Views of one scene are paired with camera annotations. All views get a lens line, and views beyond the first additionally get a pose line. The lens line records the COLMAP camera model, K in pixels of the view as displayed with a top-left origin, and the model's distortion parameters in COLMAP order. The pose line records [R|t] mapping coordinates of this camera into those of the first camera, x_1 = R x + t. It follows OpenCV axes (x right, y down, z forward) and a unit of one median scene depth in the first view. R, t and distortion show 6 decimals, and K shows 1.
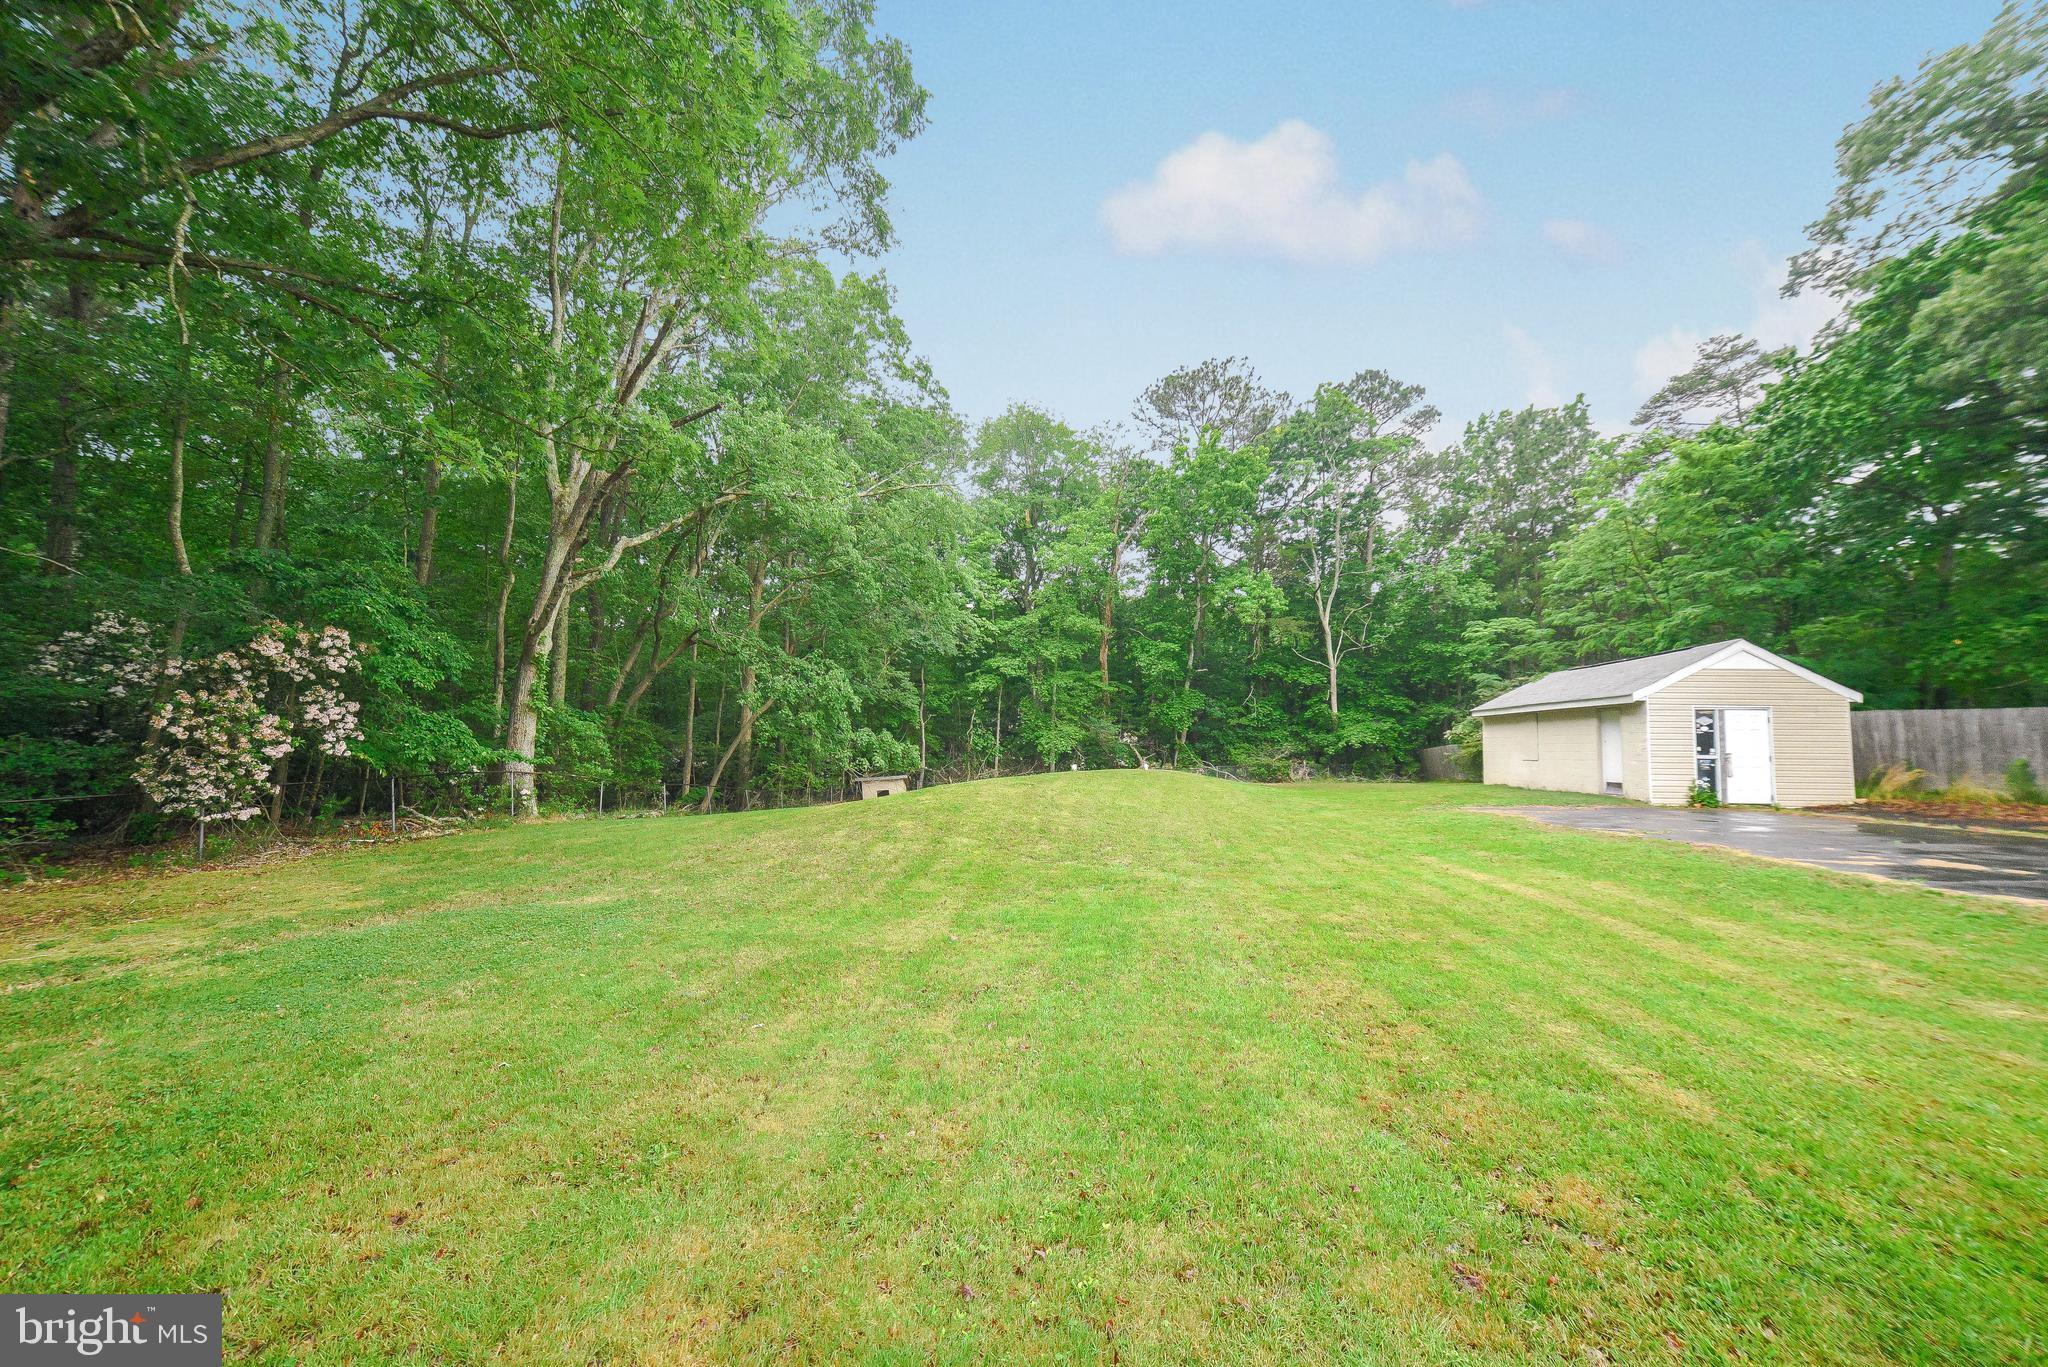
lens RADIAL K [[809.4, 0, 1033.3], [0, 809.4, 693.9], [0, 0, 1]] dist [-0.084376, 0.039963]
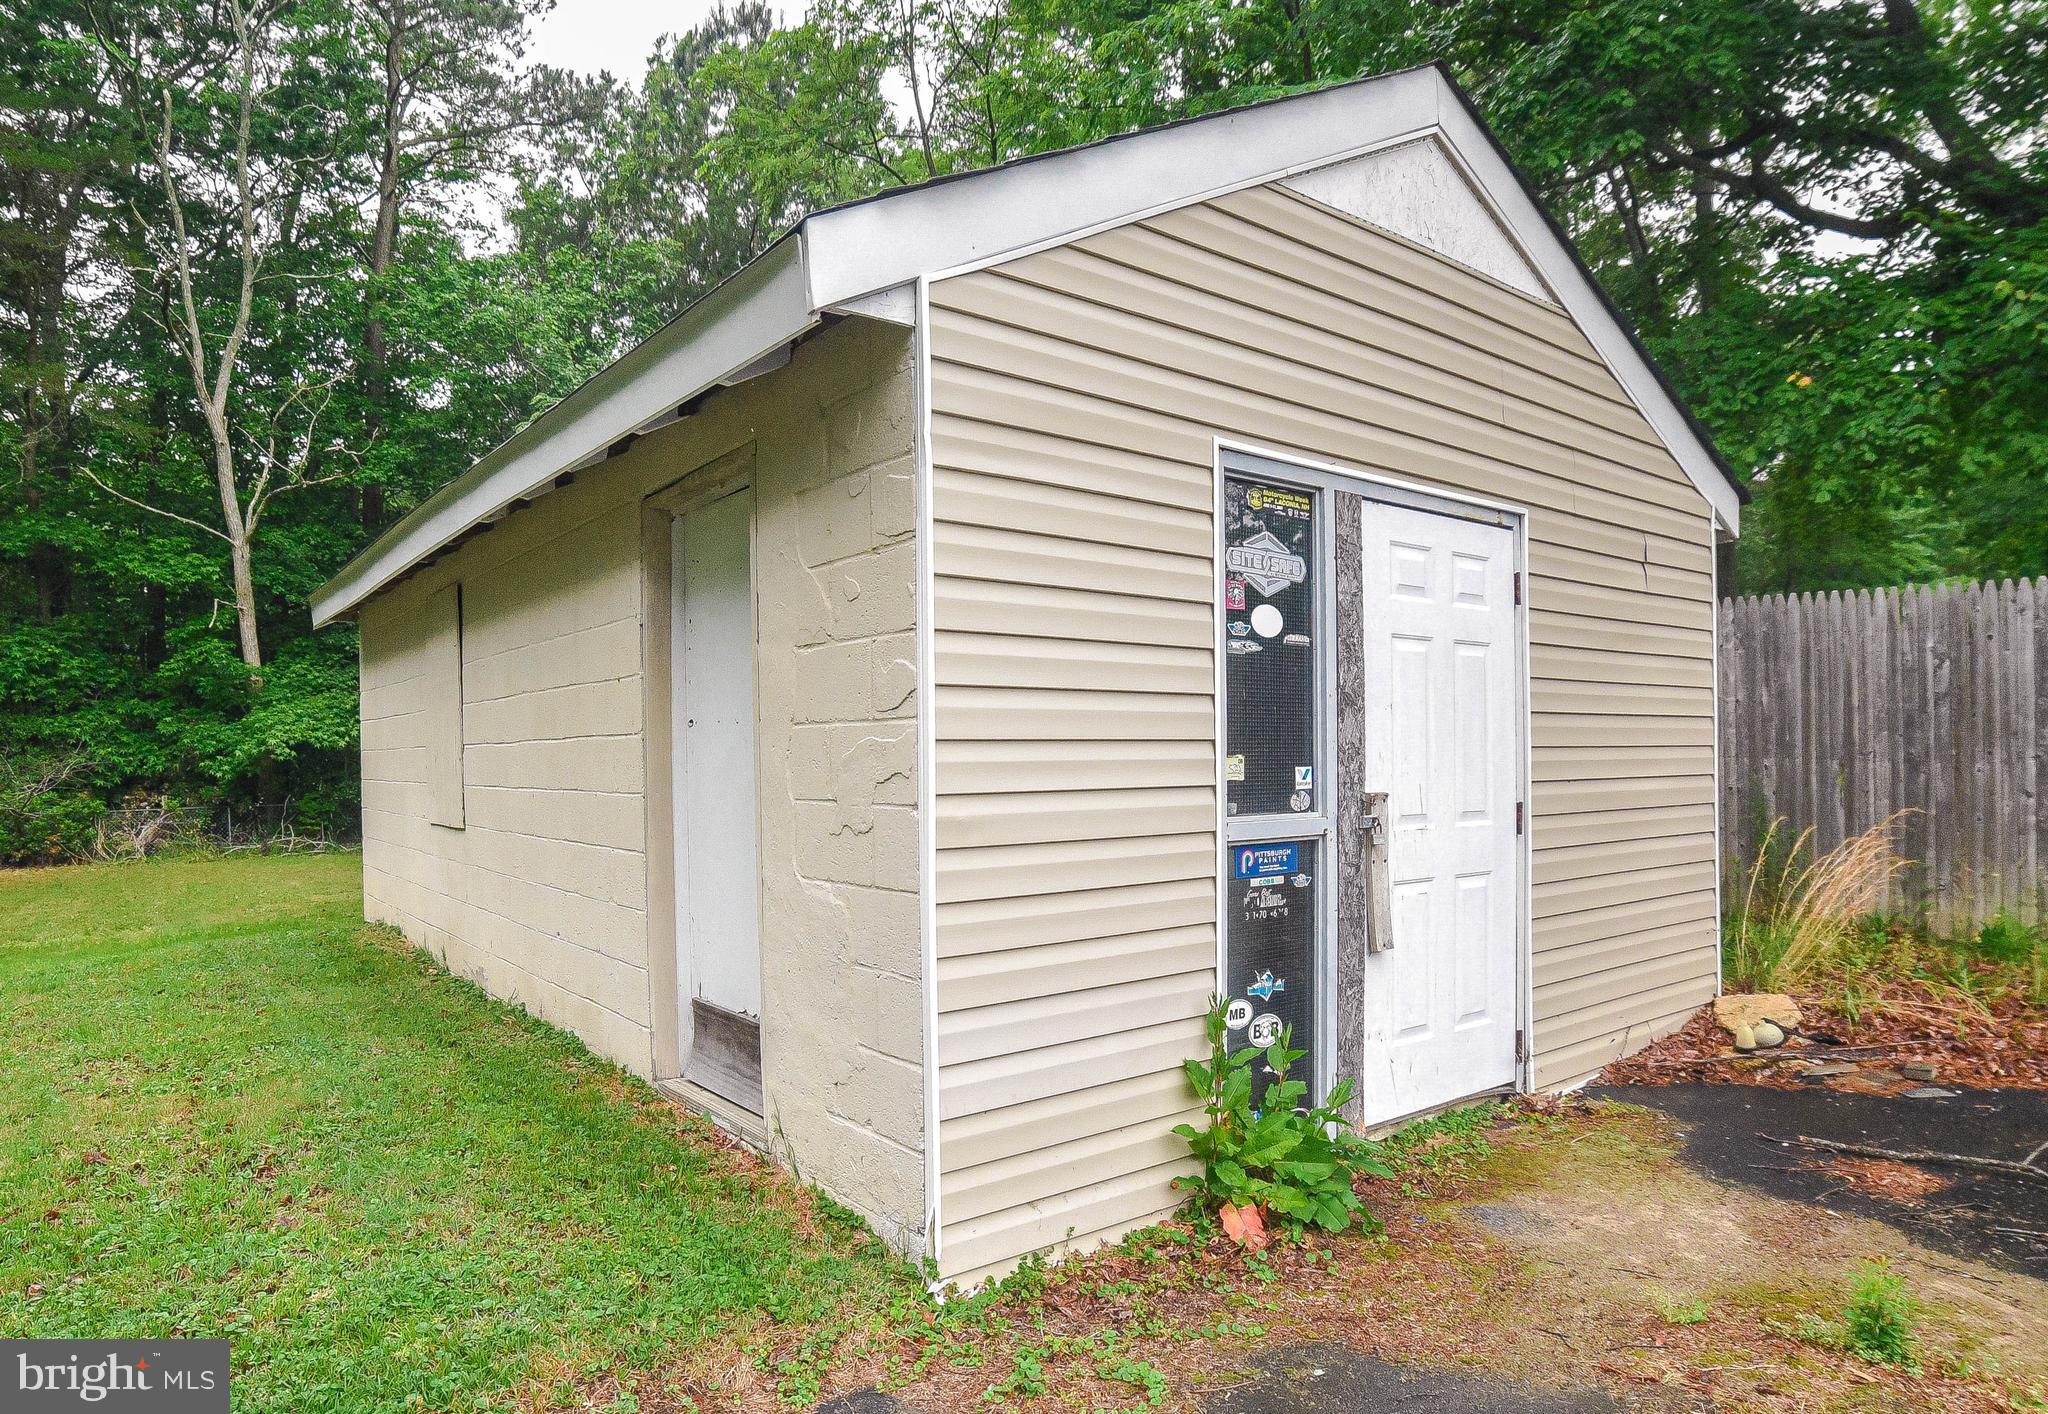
lens RADIAL K [[1200.5, 0, 1025.0], [0, 1200.5, 797.8], [0, 0, 1]] dist [-0.000644, -0.031600]
pose [[0.748380, -0.035923, 0.662297, 0.282048], [-0.031971, 0.995418, 0.090118, 0.023742], [-0.662499, -0.088616, 0.743802, 0.354445]]
